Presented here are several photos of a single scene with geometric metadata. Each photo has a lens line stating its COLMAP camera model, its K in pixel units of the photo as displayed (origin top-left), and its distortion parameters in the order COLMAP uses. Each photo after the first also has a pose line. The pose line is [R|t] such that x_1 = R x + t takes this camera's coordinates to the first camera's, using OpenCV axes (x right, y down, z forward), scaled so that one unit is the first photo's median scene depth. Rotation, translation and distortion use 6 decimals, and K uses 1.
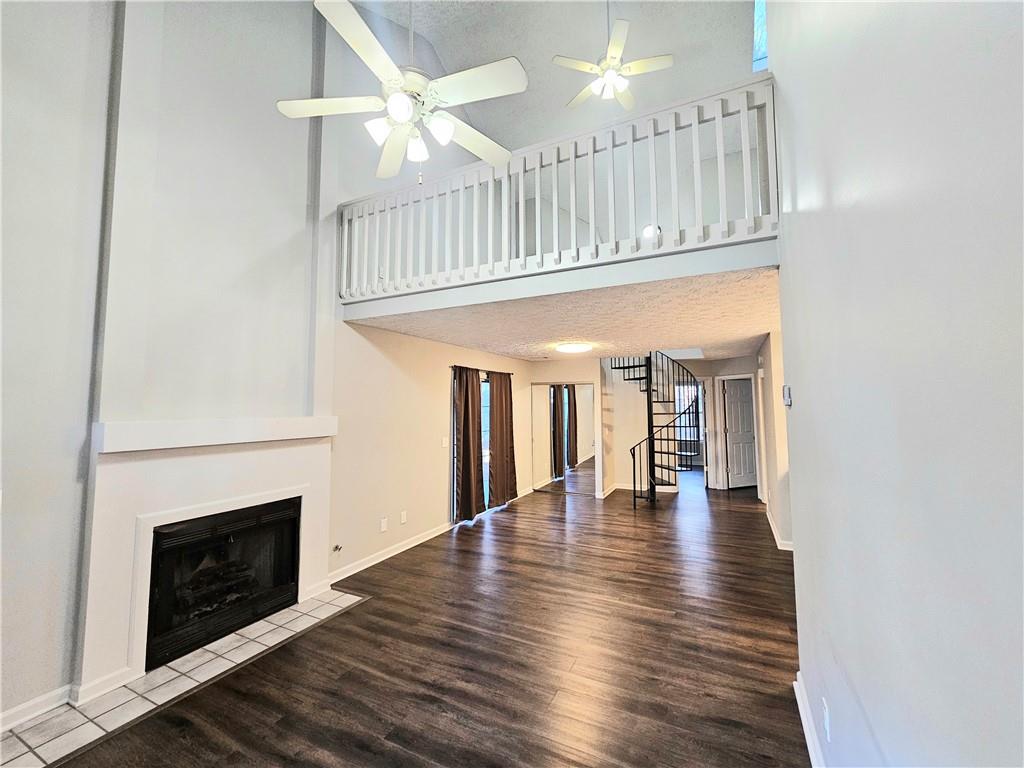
lens RADIAL K [[421.8, 0, 511.0], [0, 421.8, 373.7], [0, 0, 1]] dist [-0.000131, 0.000103]
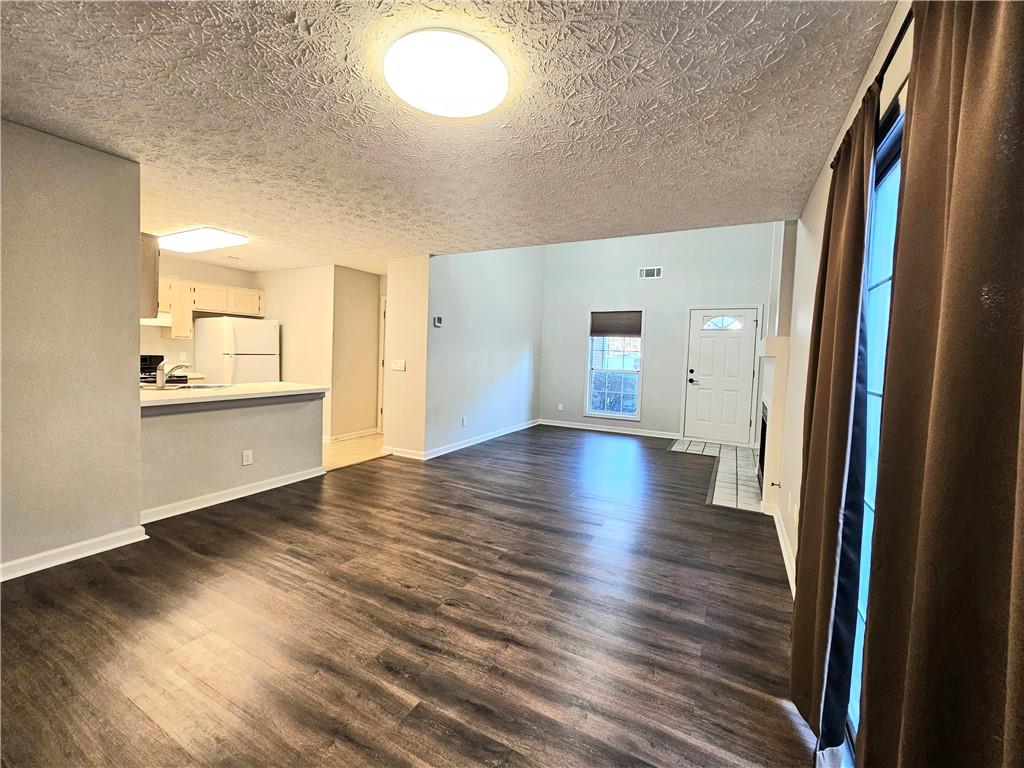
lens RADIAL K [[421.8, 0, 511.0], [0, 421.8, 373.7], [0, 0, 1]] dist [-0.000131, 0.000103]
pose [[-0.999381, -0.027976, 0.021341, 0.133050], [-0.028509, 0.999278, -0.025114, 0.213039], [-0.020623, -0.025707, -0.999457, 1.855365]]
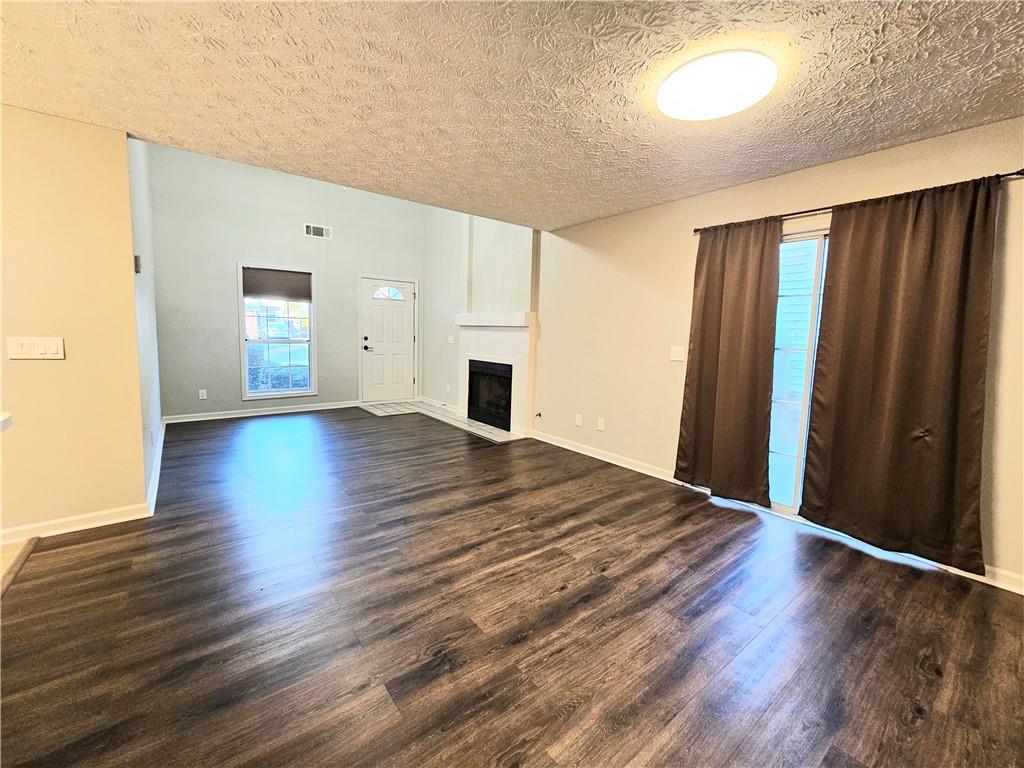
lens RADIAL K [[421.8, 0, 511.0], [0, 421.8, 373.7], [0, 0, 1]] dist [-0.000131, 0.000103]
pose [[-0.423469, 0.082218, -0.902172, 0.763539], [0.042136, 0.996583, 0.071044, 0.187070], [0.904930, -0.007929, -0.425486, 1.437702]]
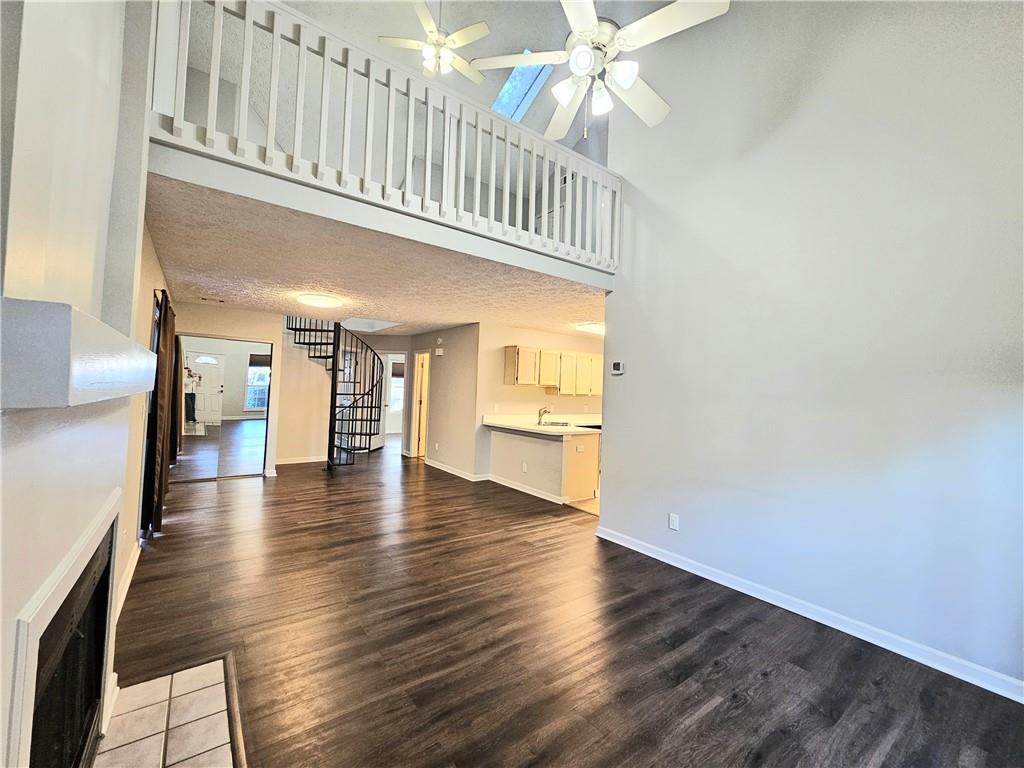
lens RADIAL K [[421.8, 0, 511.0], [0, 421.8, 373.7], [0, 0, 1]] dist [-0.000131, 0.000103]
pose [[0.448351, 0.056272, 0.892084, -0.640422], [-0.104520, 0.994470, -0.010200, 0.080792], [-0.887726, -0.088667, 0.451754, 0.353714]]
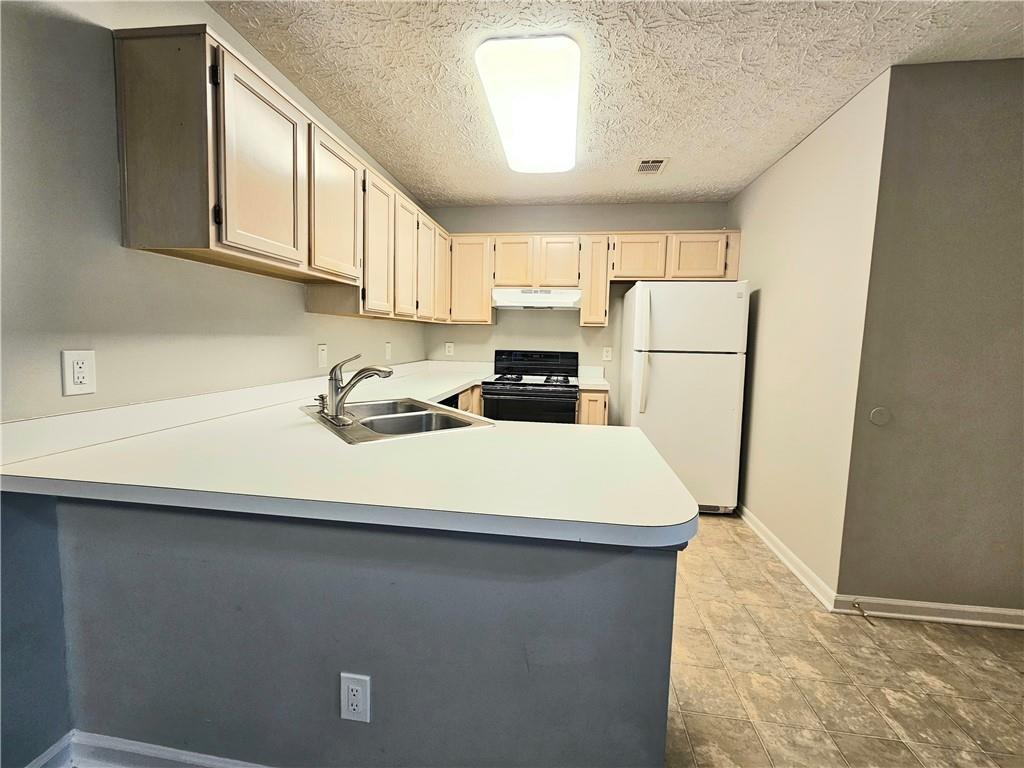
lens RADIAL K [[421.8, 0, 511.0], [0, 421.8, 373.7], [0, 0, 1]] dist [-0.000131, 0.000103]
pose [[-0.321009, -0.085322, 0.943225, 0.448480], [-0.097192, 0.993643, 0.056805, 0.160405], [-0.942076, -0.073439, -0.327261, 0.959079]]
